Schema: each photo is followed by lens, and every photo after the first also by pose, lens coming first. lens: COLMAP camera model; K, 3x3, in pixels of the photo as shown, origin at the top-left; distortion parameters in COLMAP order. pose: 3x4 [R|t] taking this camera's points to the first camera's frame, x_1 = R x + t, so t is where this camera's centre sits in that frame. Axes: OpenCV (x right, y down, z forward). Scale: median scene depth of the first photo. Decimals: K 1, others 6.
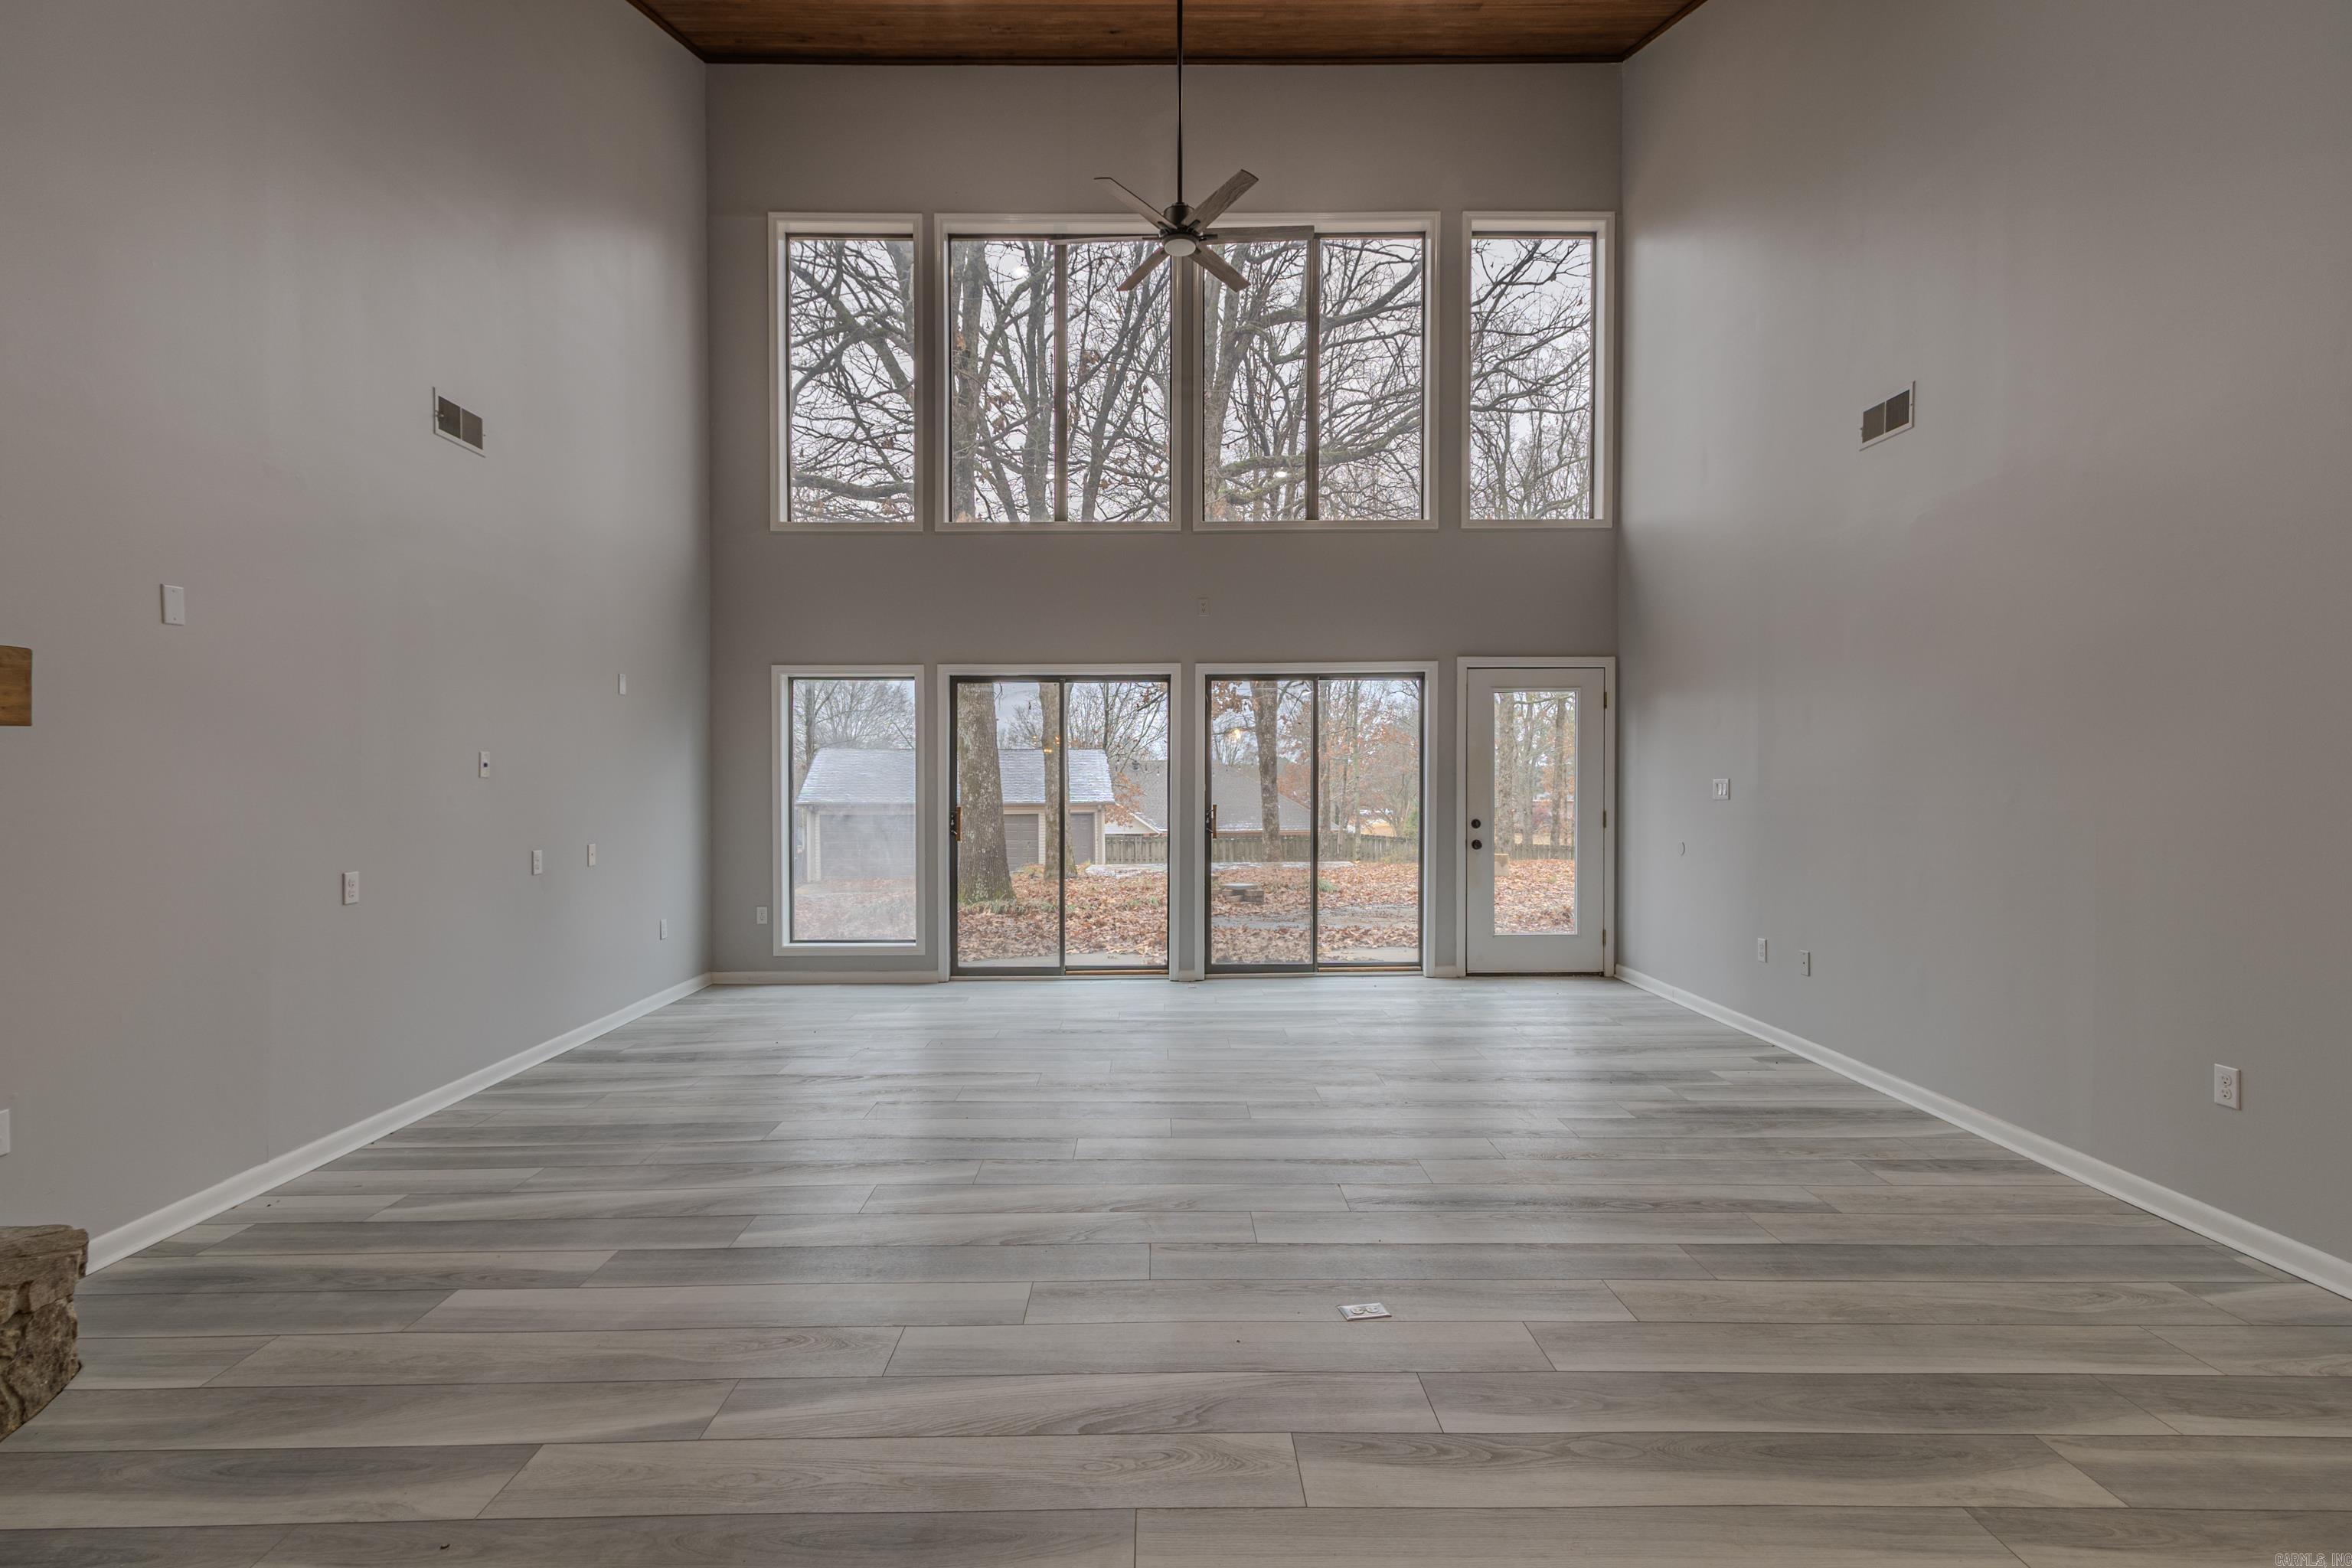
lens RADIAL K [[1093.7, 0, 1163.2], [0, 1093.7, 799.2], [0, 0, 1]] dist [0.003793, -0.000198]
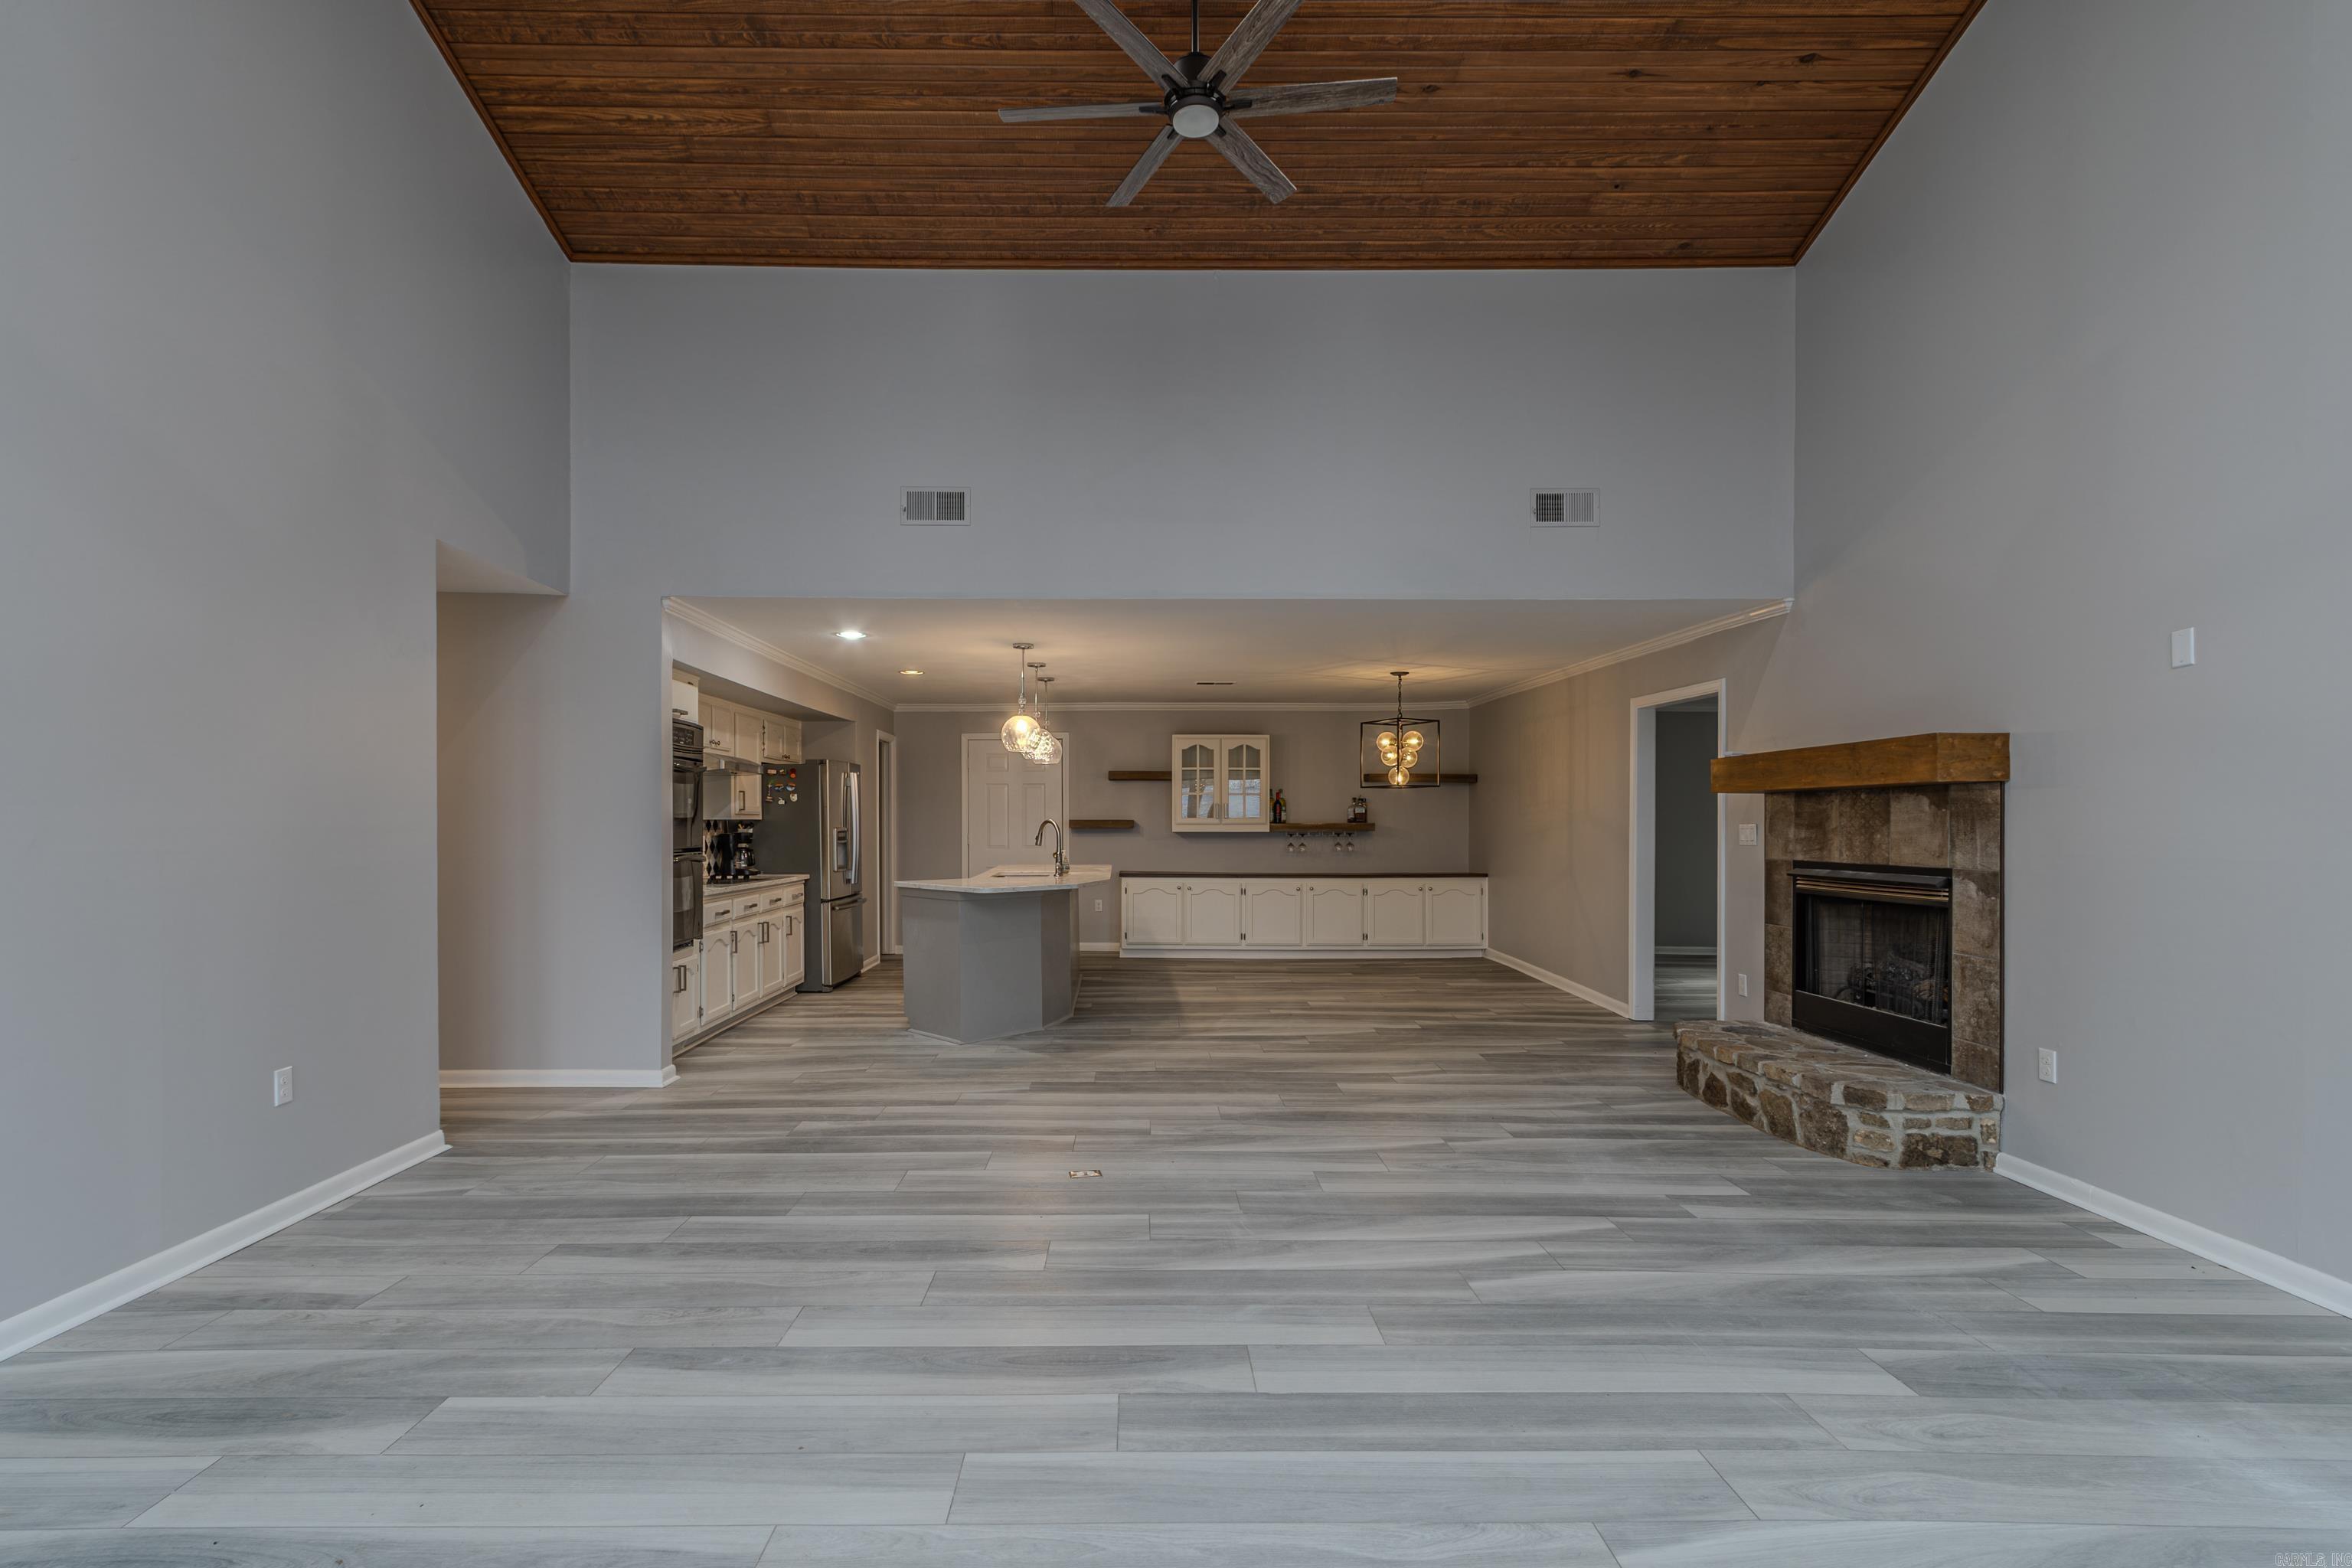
lens RADIAL K [[1070.7, 0, 1157.2], [0, 1070.7, 845.4], [0, 0, 1]] dist [0.006011, -0.001332]
pose [[-0.999953, -0.000967, -0.009596, 0.050151], [-0.001379, 0.999073, 0.043016, -0.017862], [0.009546, 0.043027, -0.999028, 1.189562]]
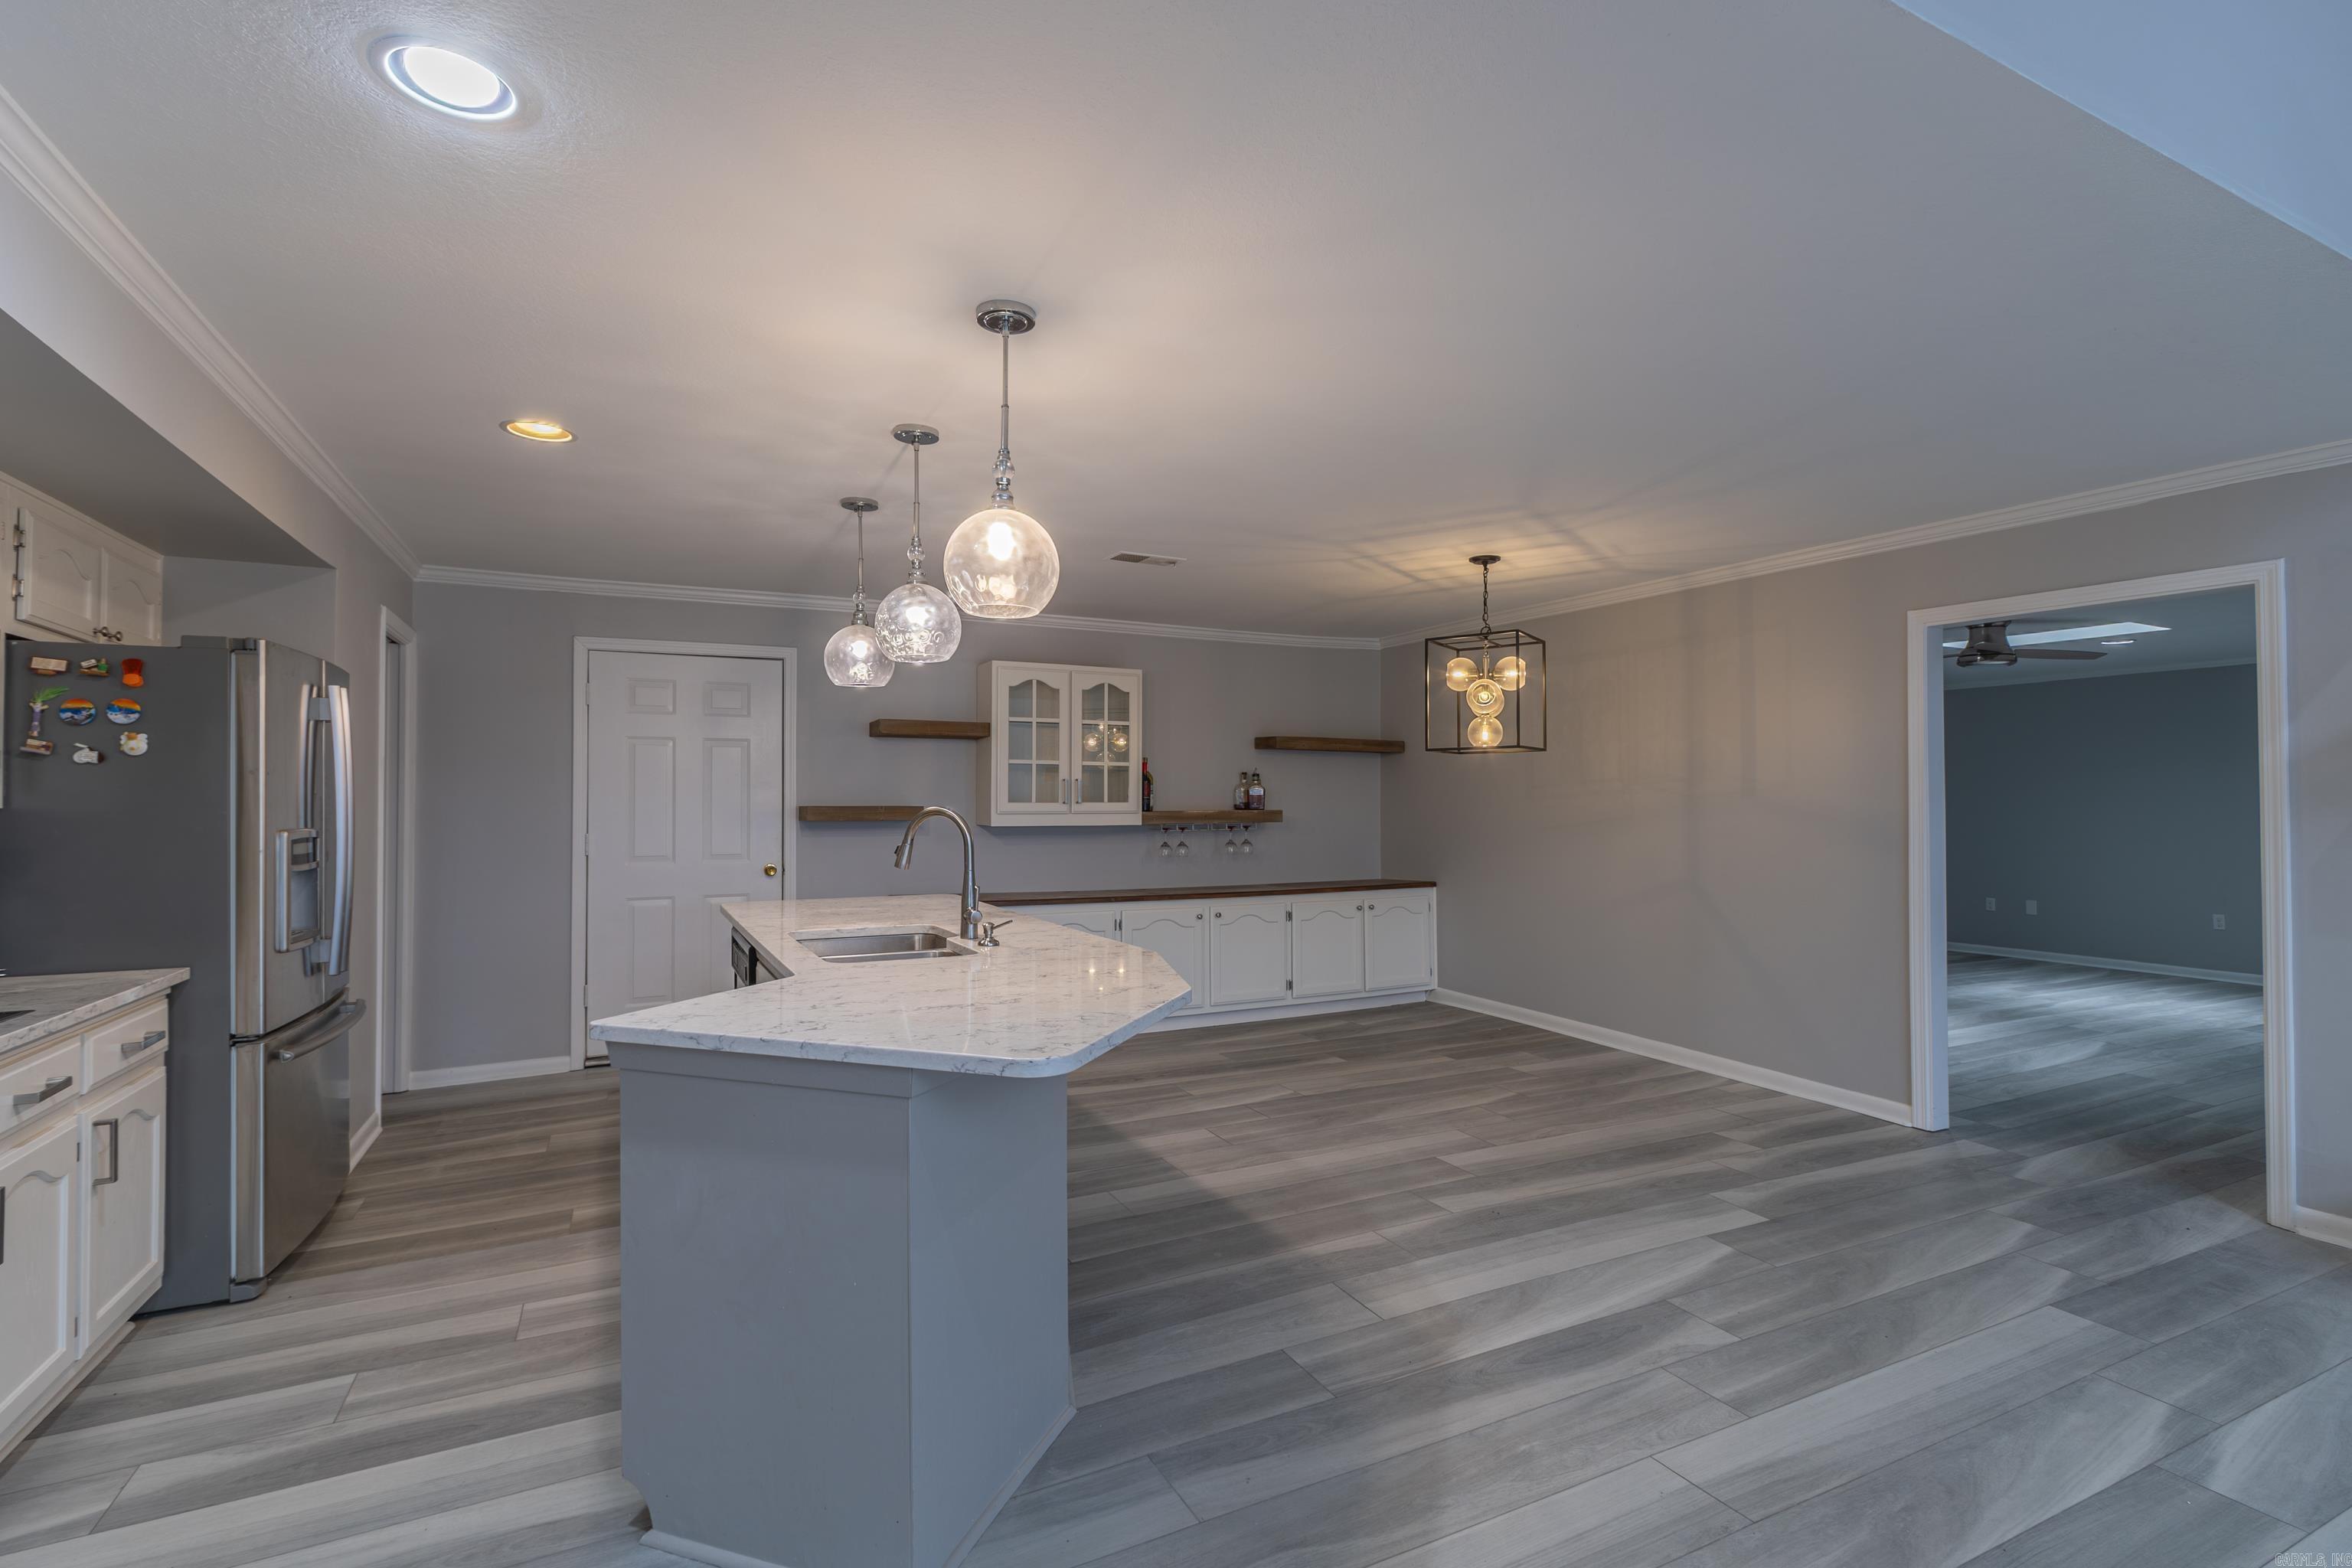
lens RADIAL K [[1070.7, 0, 1175.1], [0, 1070.7, 789.0], [0, 0, 1]] dist [0.006011, -0.001332]
pose [[-0.897488, -0.006729, -0.440988, 0.316253], [-0.008958, 0.999955, 0.002972, -0.004062], [0.440949, 0.006618, -0.897508, 0.388354]]
